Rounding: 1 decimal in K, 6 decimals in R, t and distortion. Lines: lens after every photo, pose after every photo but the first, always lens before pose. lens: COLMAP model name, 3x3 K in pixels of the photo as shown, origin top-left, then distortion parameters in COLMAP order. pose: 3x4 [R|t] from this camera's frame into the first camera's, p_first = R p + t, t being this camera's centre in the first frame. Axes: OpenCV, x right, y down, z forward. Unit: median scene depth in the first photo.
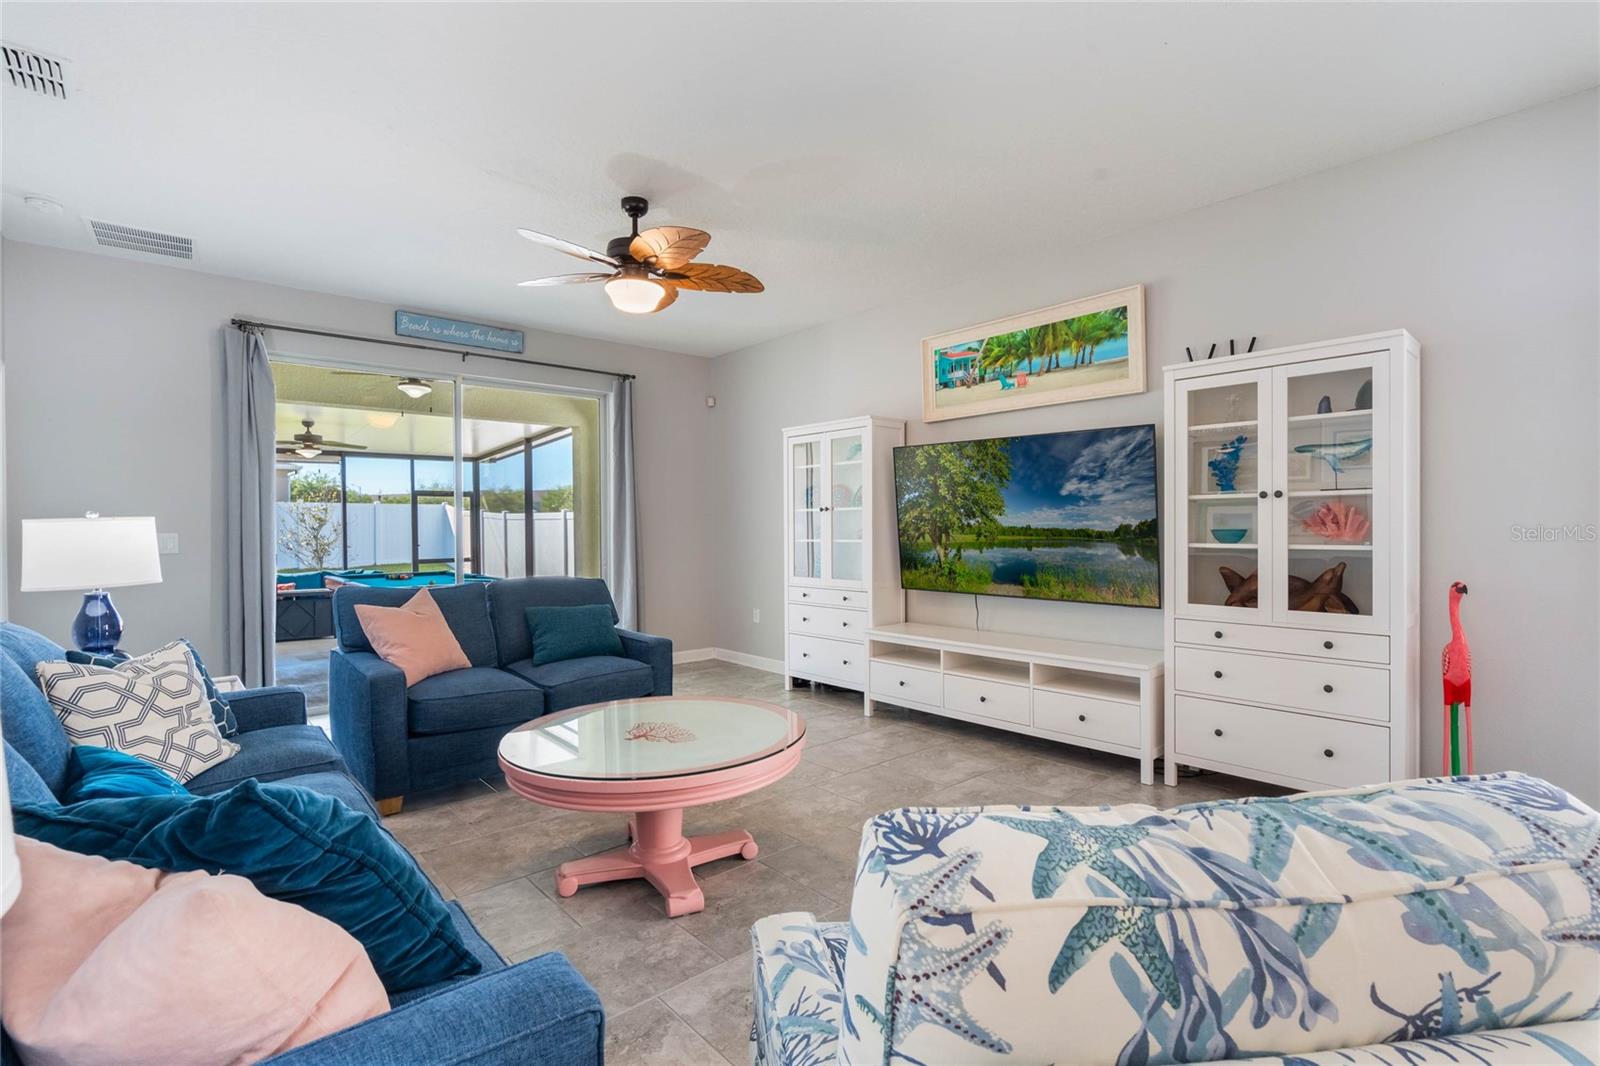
lens RADIAL K [[738.4, 0, 793.0], [0, 738.4, 535.9], [0, 0, 1]] dist [-0.008230, 0.002362]
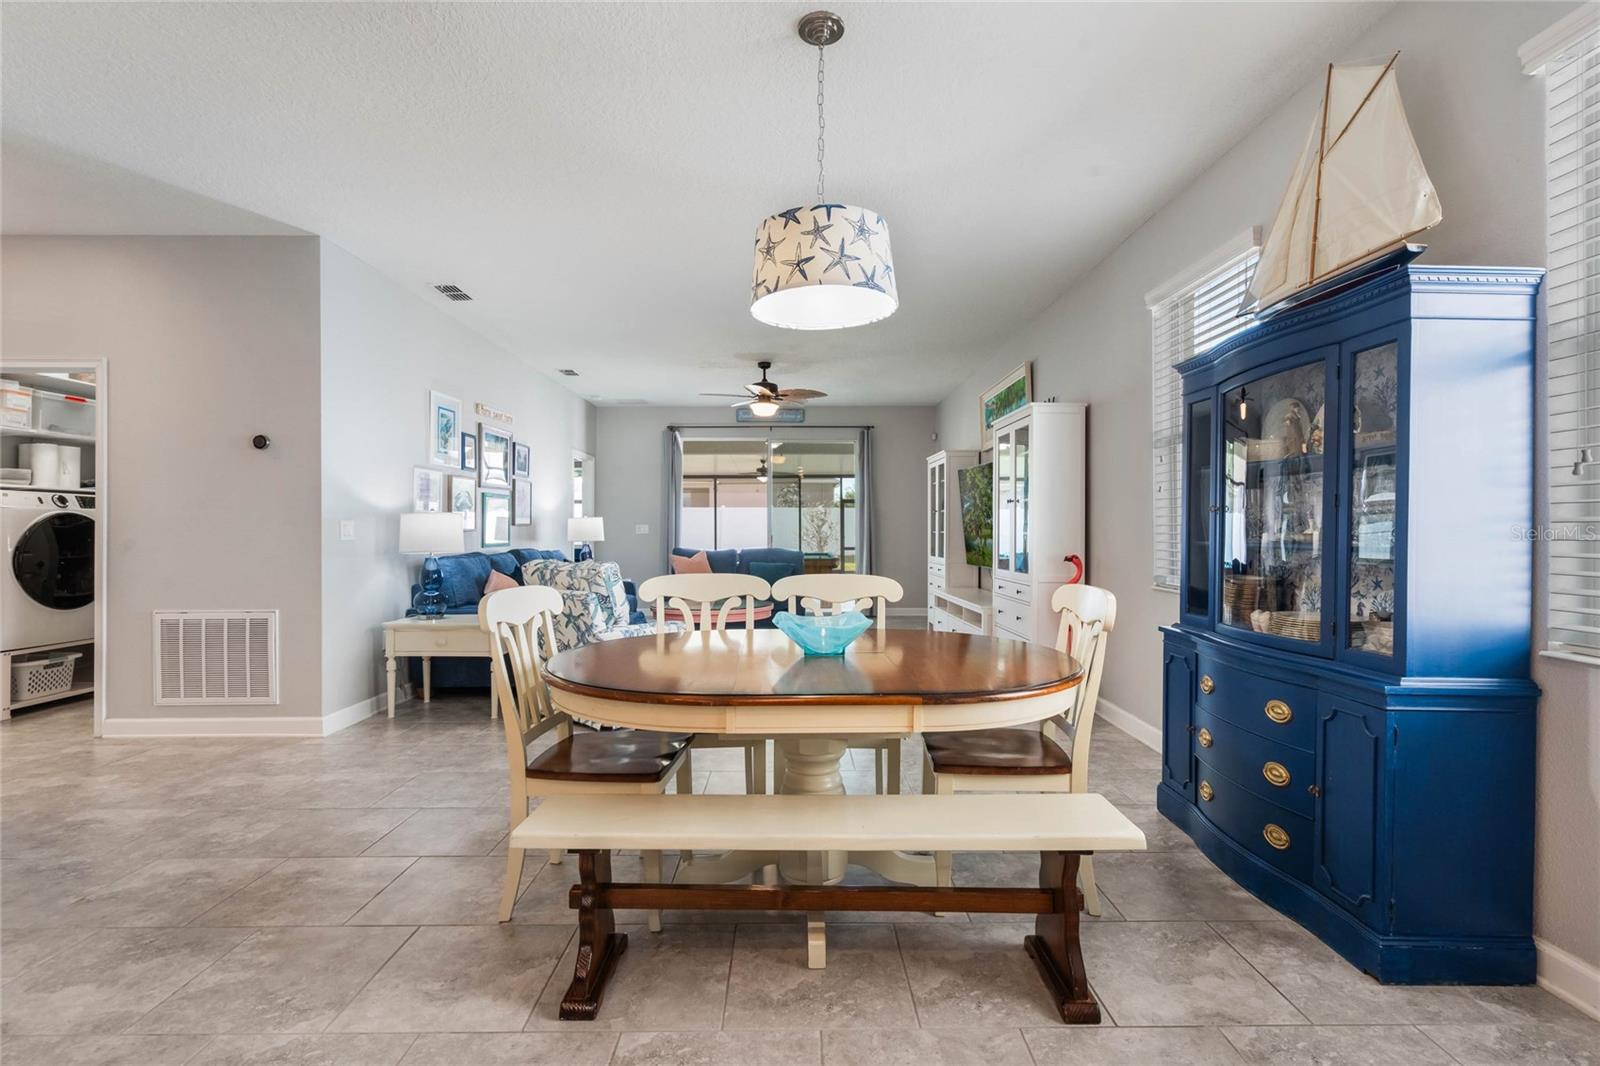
lens RADIAL K [[738.4, 0, 802.5], [0, 738.4, 523.8], [0, 0, 1]] dist [-0.008230, 0.002362]
pose [[0.761732, 0.003585, -0.647882, 0.991419], [-0.016304, 0.999774, -0.013637, 0.017482], [0.647687, 0.020951, 0.761619, -0.406378]]
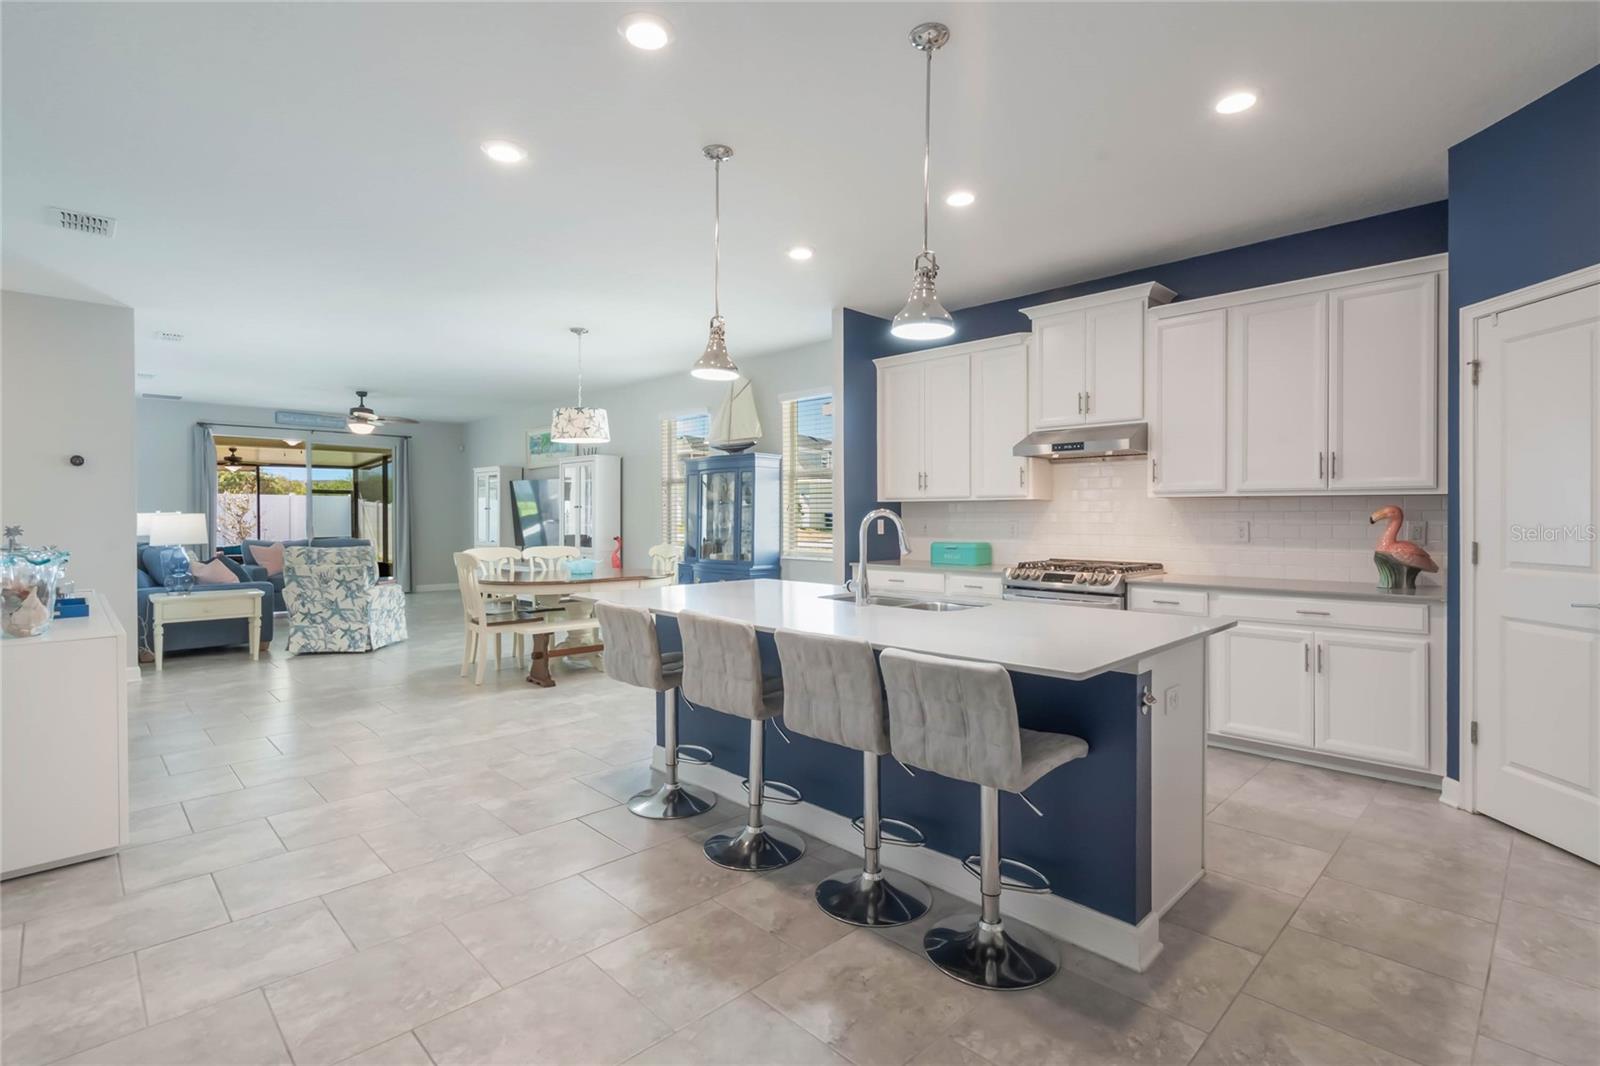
lens RADIAL K [[738.4, 0, 809.4], [0, 738.4, 534.9], [0, 0, 1]] dist [-0.008230, 0.002362]
pose [[0.997033, 0.004751, 0.076823, 0.979030], [-0.005684, 0.999913, 0.011929, 0.011130], [-0.076760, -0.012330, 0.996973, -1.446010]]
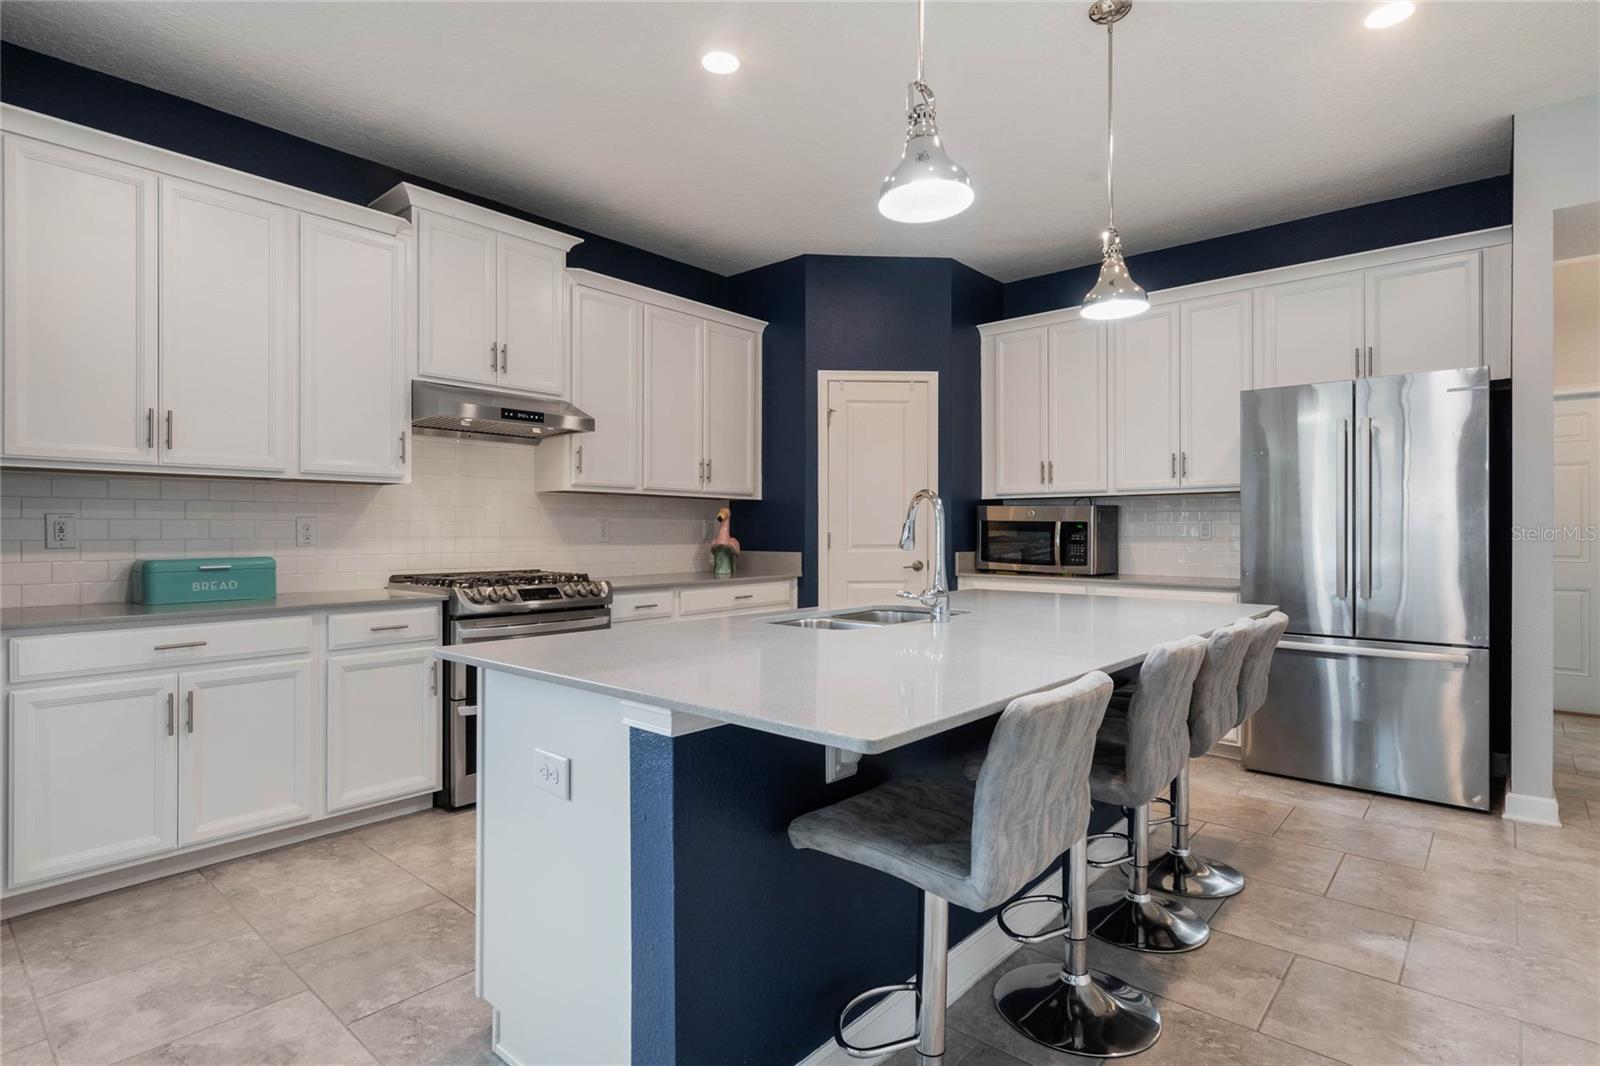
lens RADIAL K [[806.6, 0, 803.0], [0, 806.6, 525.3], [0, 0, 1]] dist [0.008369, 0.000958]
pose [[-0.142066, 0.015530, 0.989735, 0.555175], [0.015685, 0.999787, -0.013437, 0.026645], [-0.989733, 0.013615, -0.142280, -0.597518]]
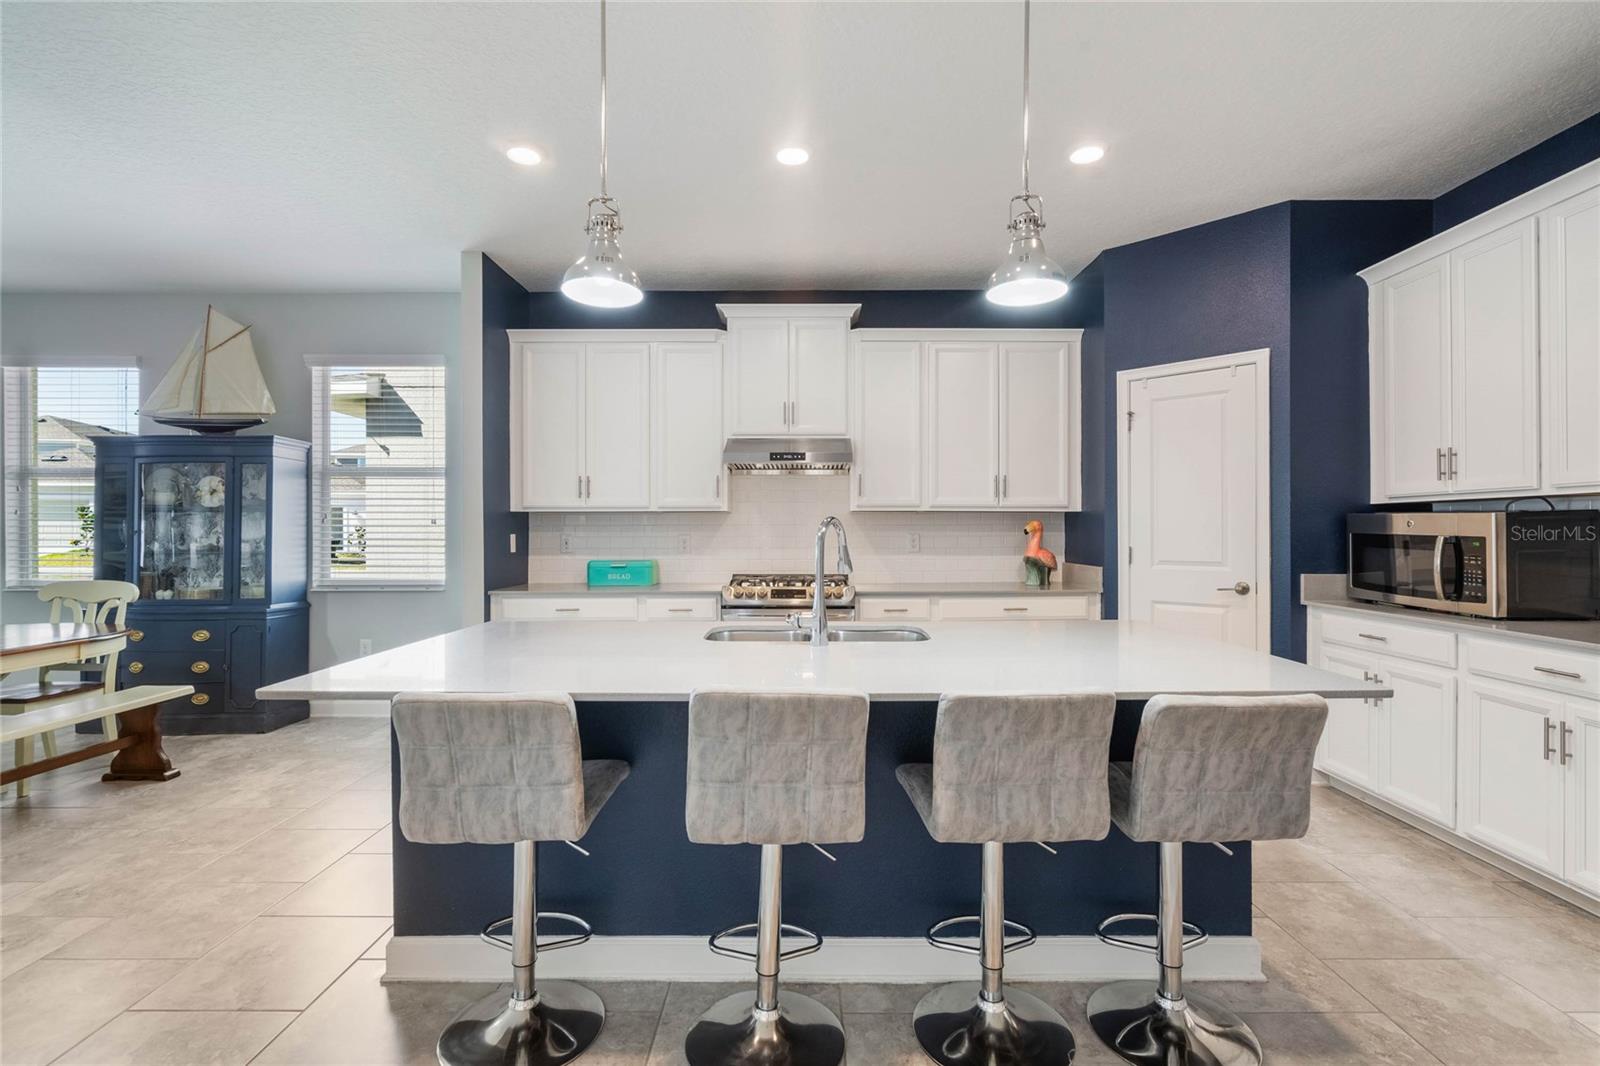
lens RADIAL K [[738.4, 0, 792.5], [0, 738.4, 525.0], [0, 0, 1]] dist [-0.008230, 0.002362]
pose [[0.655253, 0.009983, 0.755343, 0.673457], [0.008457, 0.999753, -0.020550, 0.010601], [-0.755362, 0.019853, 0.655007, -1.088725]]
